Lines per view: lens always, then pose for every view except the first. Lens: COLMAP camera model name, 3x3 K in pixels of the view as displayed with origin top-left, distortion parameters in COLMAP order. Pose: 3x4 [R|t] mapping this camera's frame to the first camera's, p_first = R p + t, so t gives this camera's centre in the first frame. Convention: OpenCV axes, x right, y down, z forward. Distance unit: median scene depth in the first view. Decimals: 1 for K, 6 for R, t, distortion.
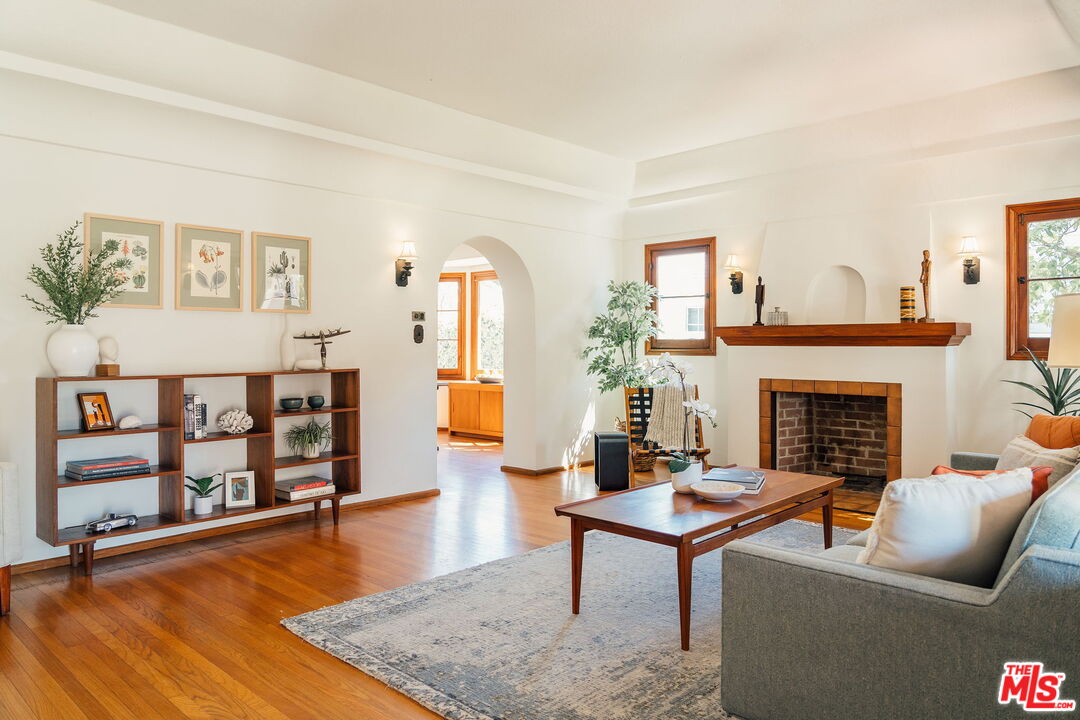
lens RADIAL K [[734.8, 0, 531.7], [0, 734.8, 341.1], [0, 0, 1]] dist [-0.009004, -0.001730]
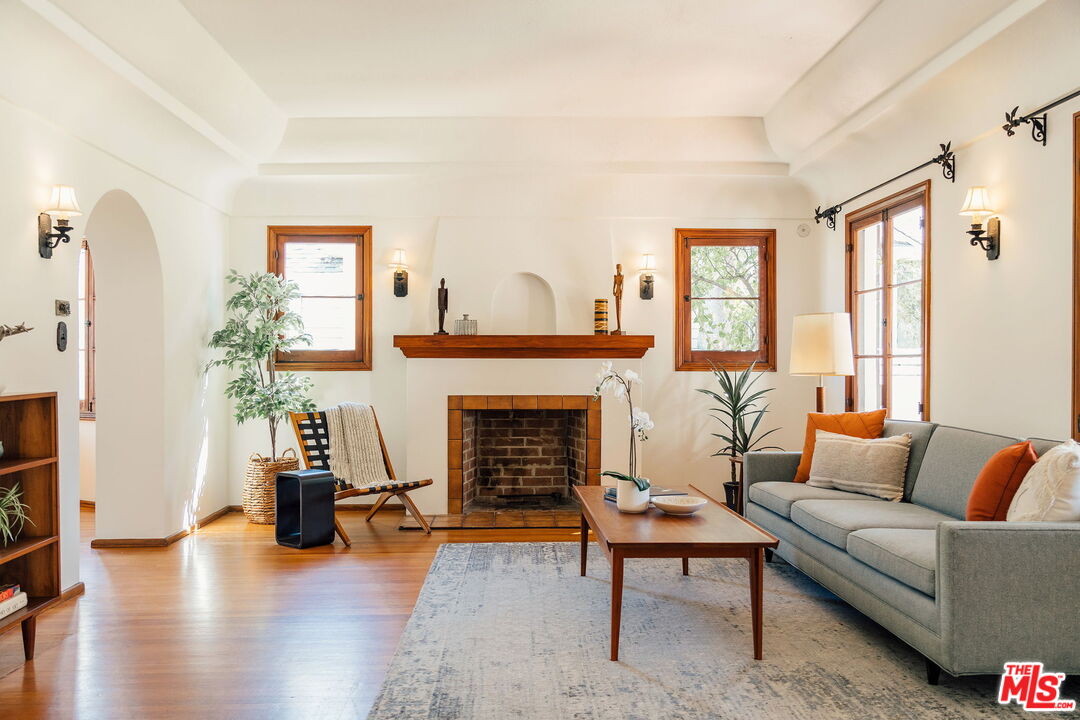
lens RADIAL K [[929.7, 0, 537.6], [0, 929.7, 362.6], [0, 0, 1]] dist [0.022247, -0.005777]
pose [[0.701828, -0.000004, 0.712347, -0.407634], [-0.002649, 0.999993, 0.002615, 0.008632], [-0.712342, -0.003722, 0.701823, 0.151819]]
